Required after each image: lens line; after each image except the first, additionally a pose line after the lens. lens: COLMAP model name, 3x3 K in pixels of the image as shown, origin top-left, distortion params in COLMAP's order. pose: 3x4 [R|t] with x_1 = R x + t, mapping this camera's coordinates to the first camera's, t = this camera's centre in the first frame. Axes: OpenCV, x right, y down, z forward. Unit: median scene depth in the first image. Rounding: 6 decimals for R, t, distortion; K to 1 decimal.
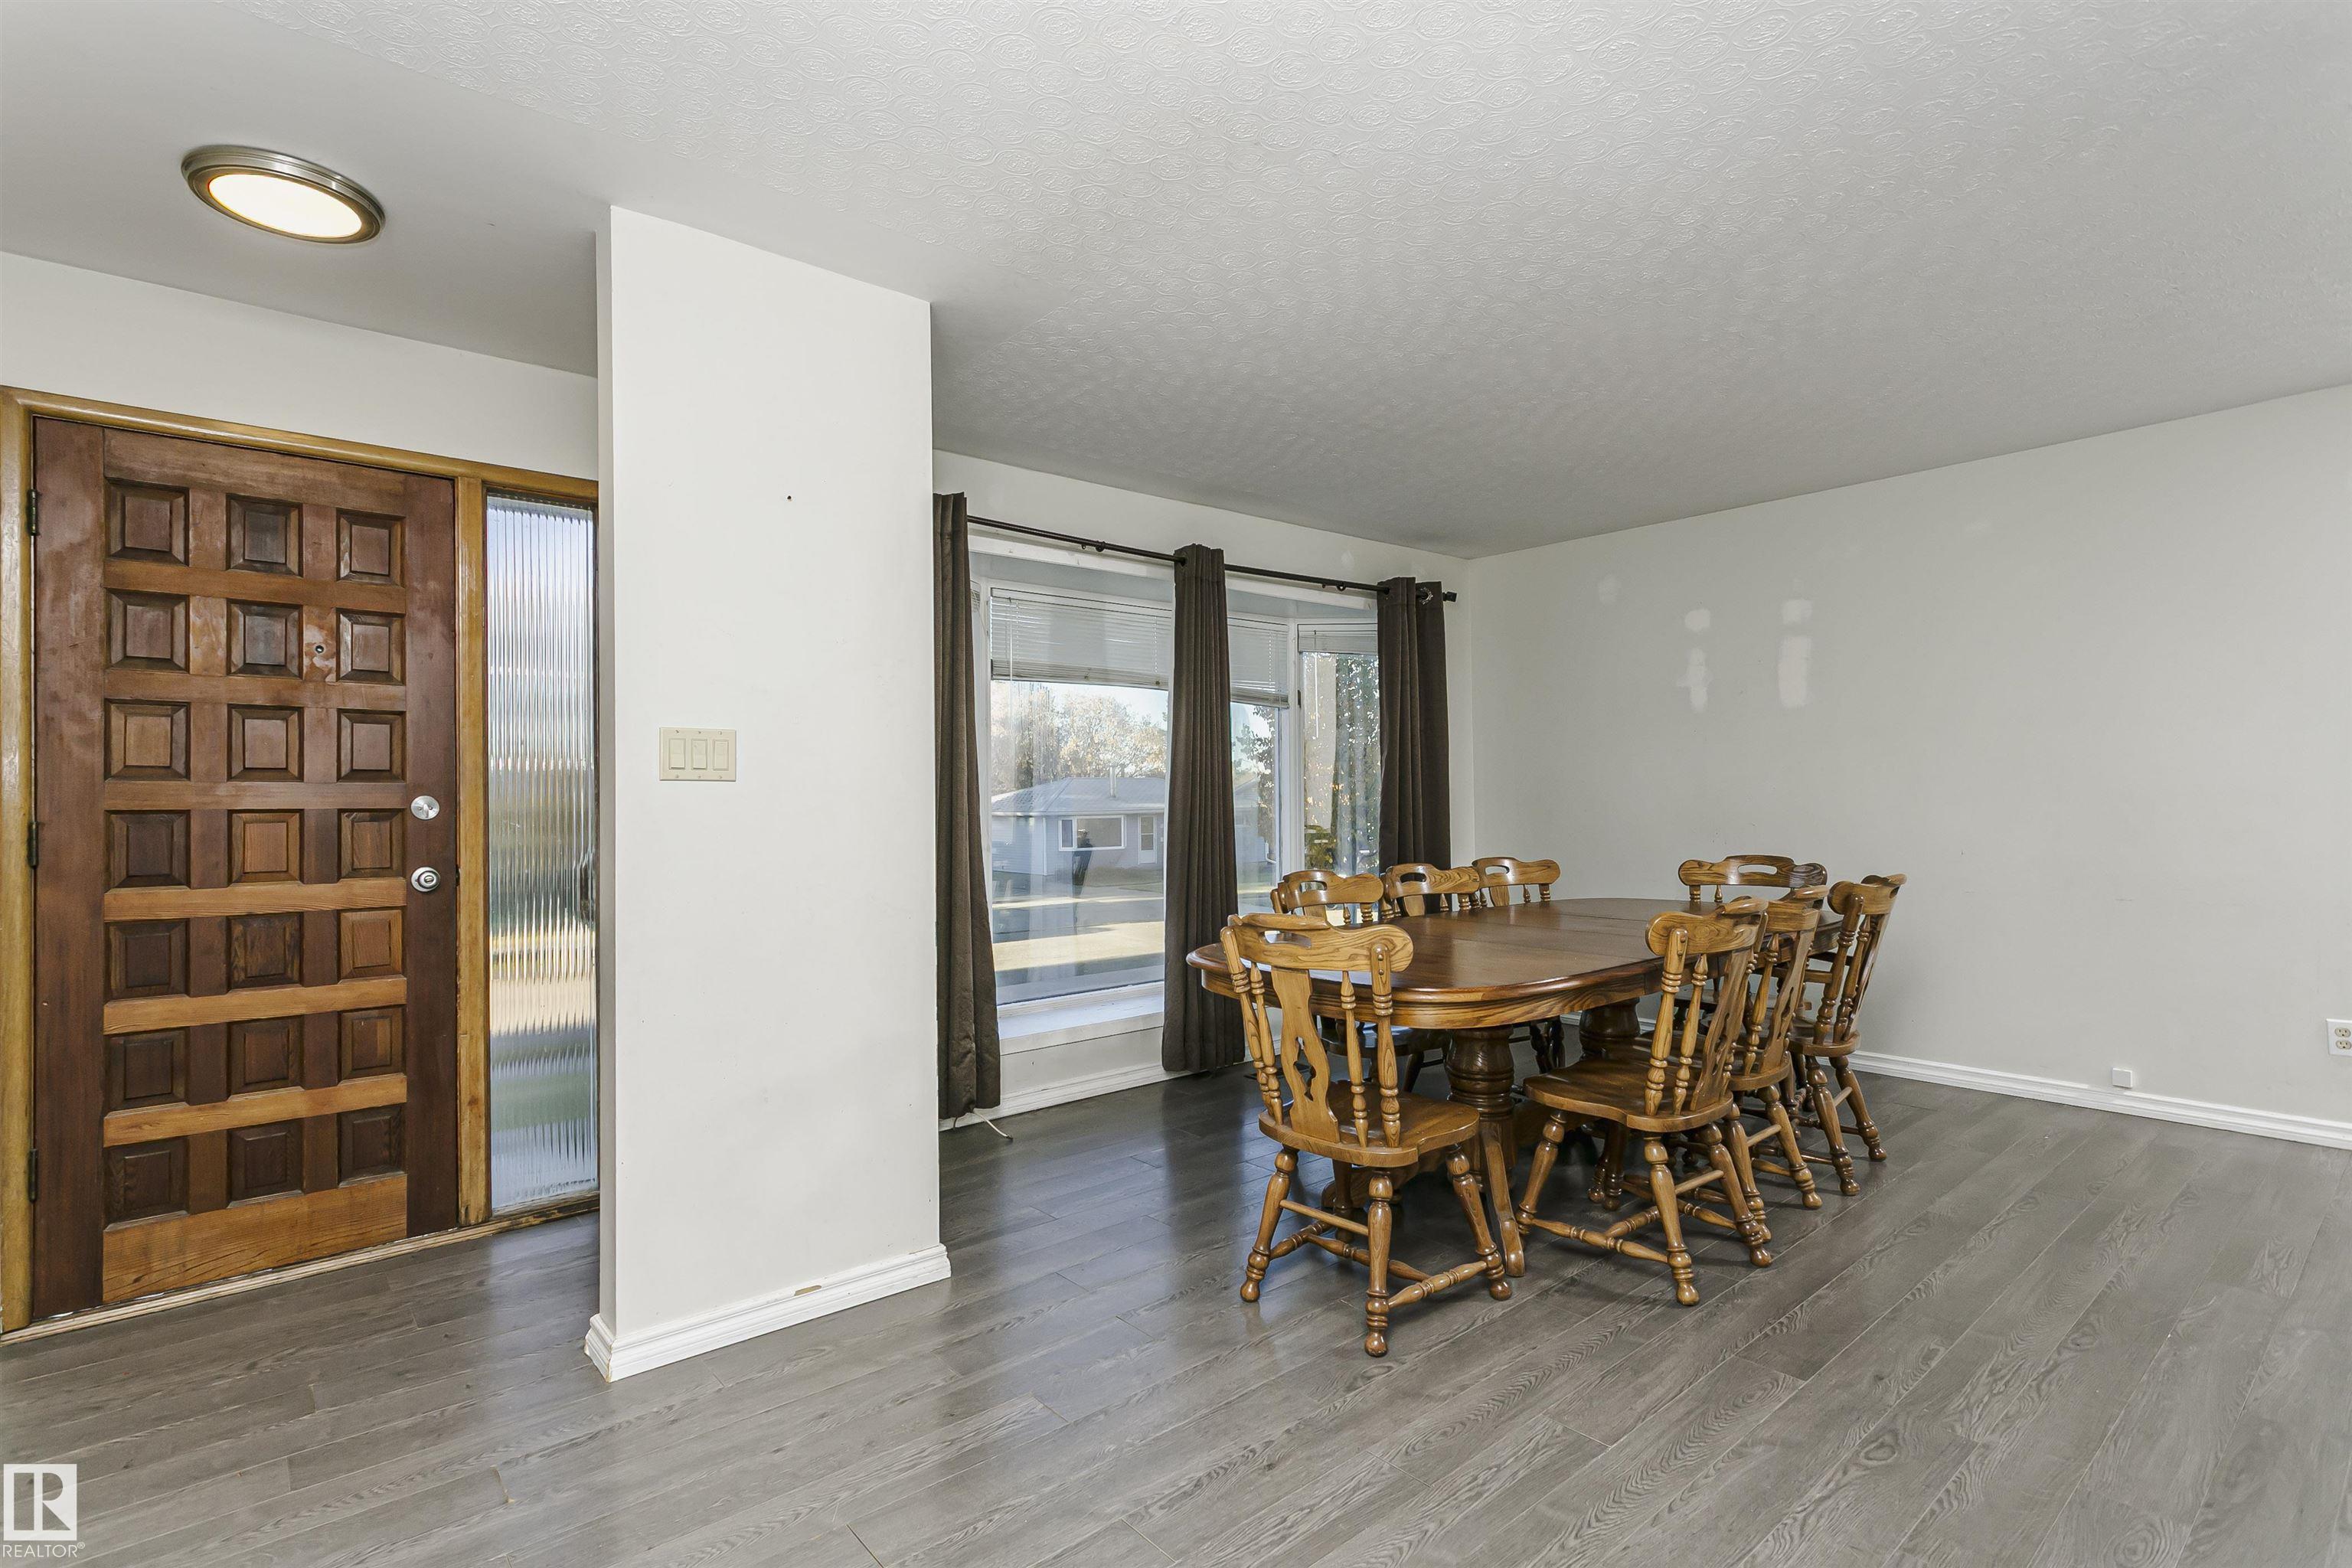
lens RADIAL K [[1148.1, 0, 1165.4], [0, 1148.1, 781.2], [0, 0, 1]] dist [0.001104, 0.001428]
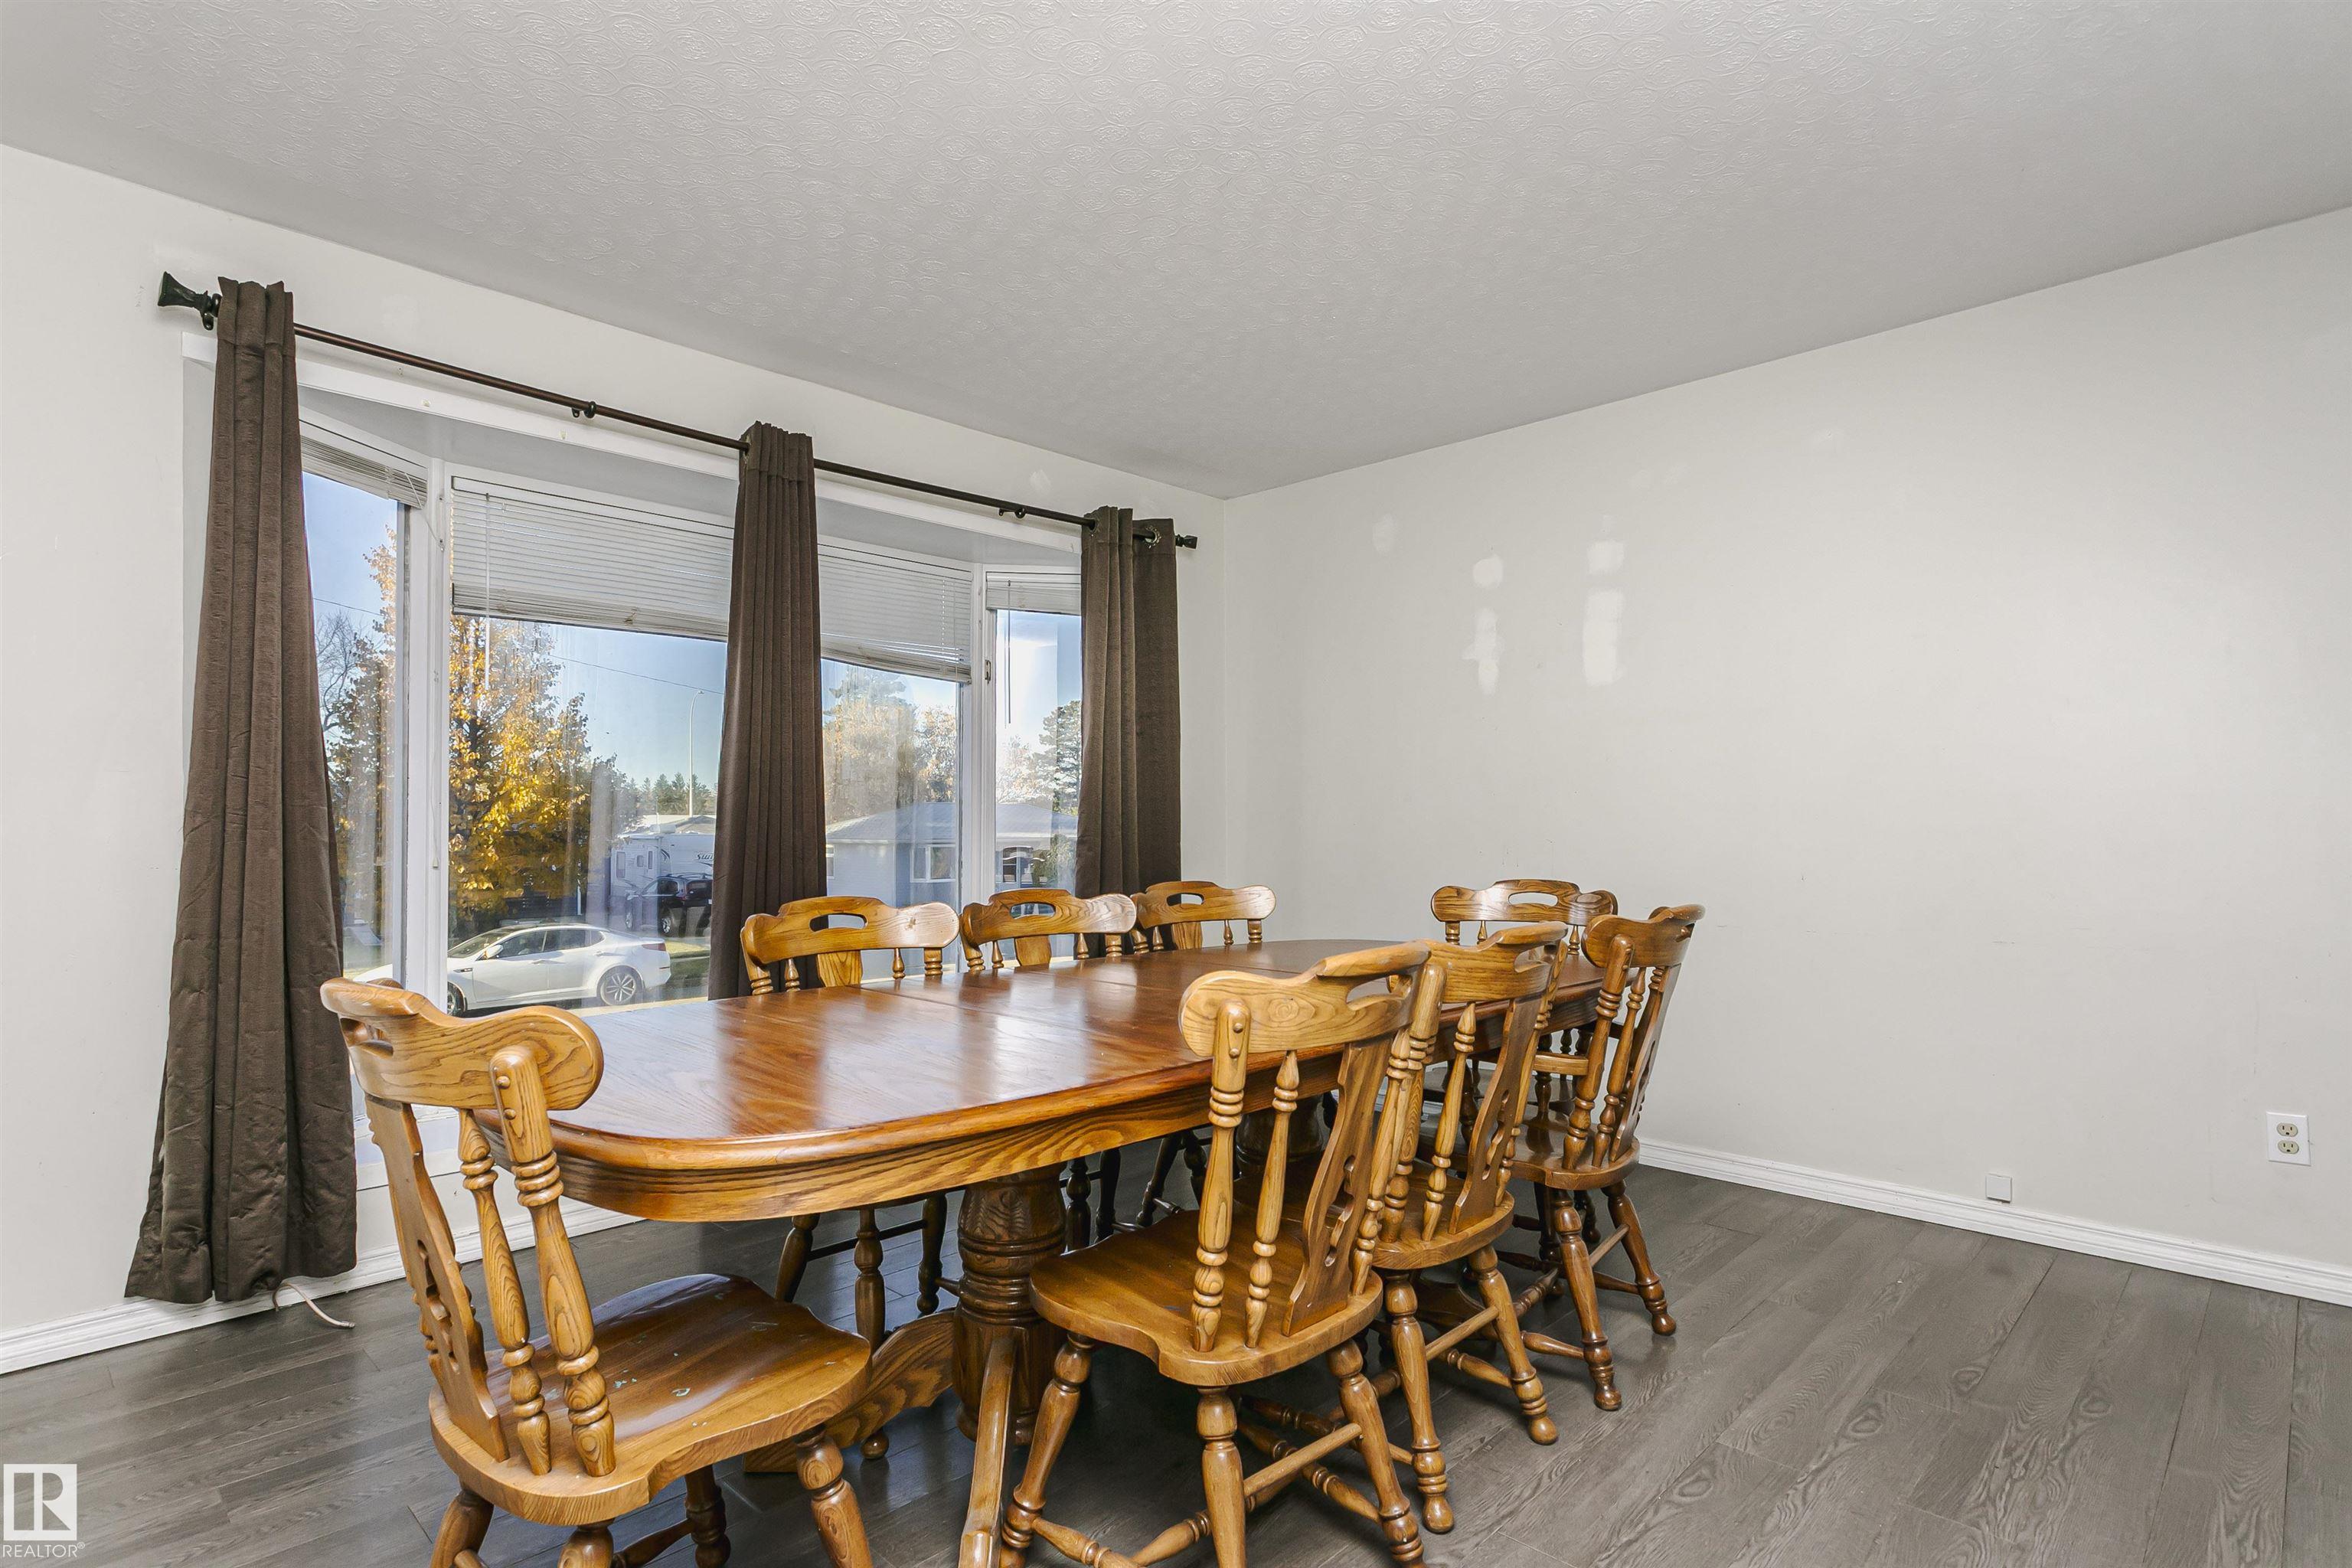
lens RADIAL K [[1220.0, 0, 1176.8], [0, 1220.0, 813.0], [0, 0, 1]] dist [-0.001390, -0.000369]
pose [[0.994381, 0.010456, 0.105339, 0.204416], [-0.010707, 0.999941, 0.001809, 0.023023], [-0.105314, -0.002926, 0.994435, 0.256150]]
